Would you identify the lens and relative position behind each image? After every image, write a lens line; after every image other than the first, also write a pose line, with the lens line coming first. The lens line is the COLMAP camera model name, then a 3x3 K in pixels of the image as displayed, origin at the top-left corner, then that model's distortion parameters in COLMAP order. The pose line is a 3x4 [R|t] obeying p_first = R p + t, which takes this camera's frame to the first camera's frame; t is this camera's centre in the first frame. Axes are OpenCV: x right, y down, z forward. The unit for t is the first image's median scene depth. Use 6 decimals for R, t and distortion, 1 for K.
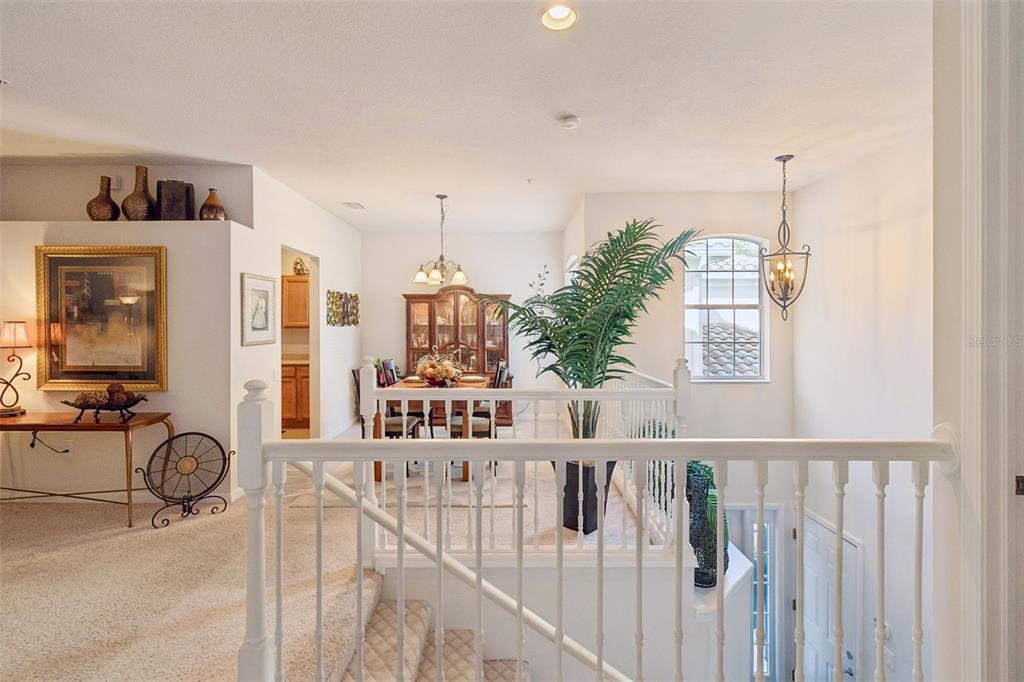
lens RADIAL K [[474.4, 0, 509.4], [0, 474.4, 325.3], [0, 0, 1]] dist [0.000219, 0.000203]
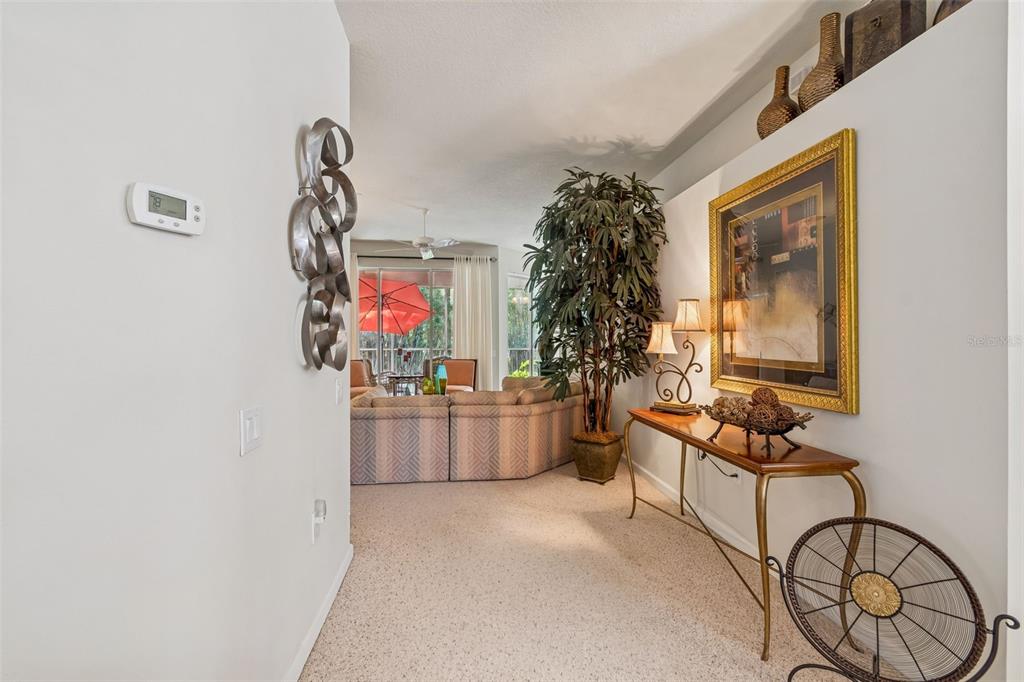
lens RADIAL K [[459.4, 0, 512.0], [0, 459.4, 341.0], [0, 0, 1]] dist [0.000209, -0.000069]
pose [[0.124625, 0.004414, -0.992194, -0.274728], [-0.000096, 0.999990, 0.004436, 0.055313], [0.992204, -0.000457, 0.124625, 0.557558]]
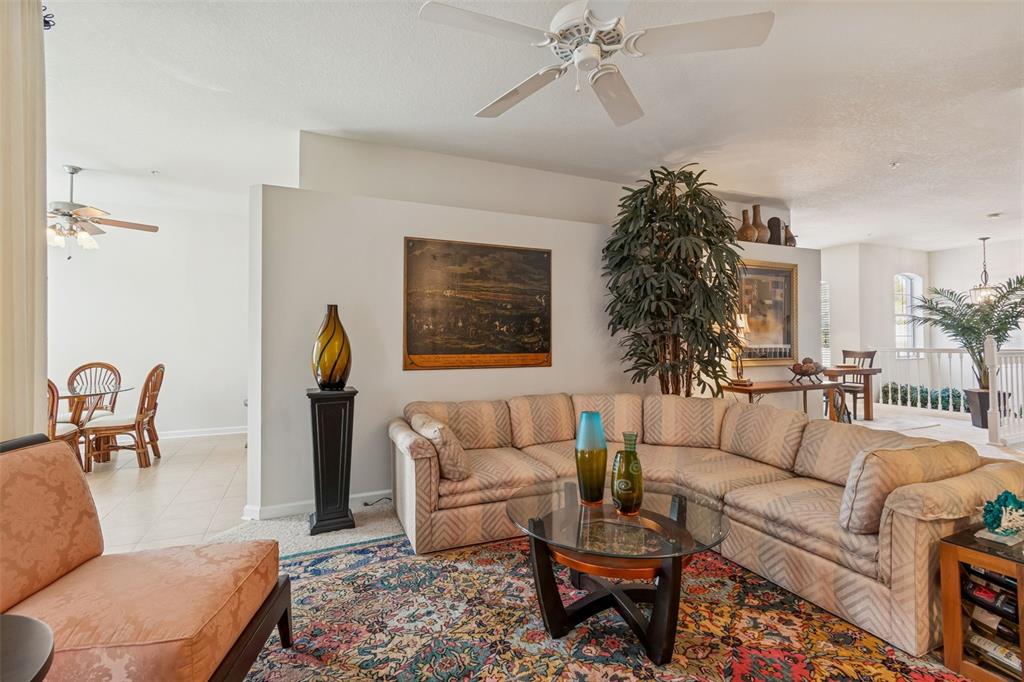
lens RADIAL K [[474.4, 0, 509.4], [0, 474.4, 325.3], [0, 0, 1]] dist [0.000219, 0.000203]
pose [[0.905301, 0.009153, 0.424673, -1.907646], [0.000970, 0.999721, -0.023614, 0.049320], [-0.424770, 0.021789, 0.905039, 0.106831]]
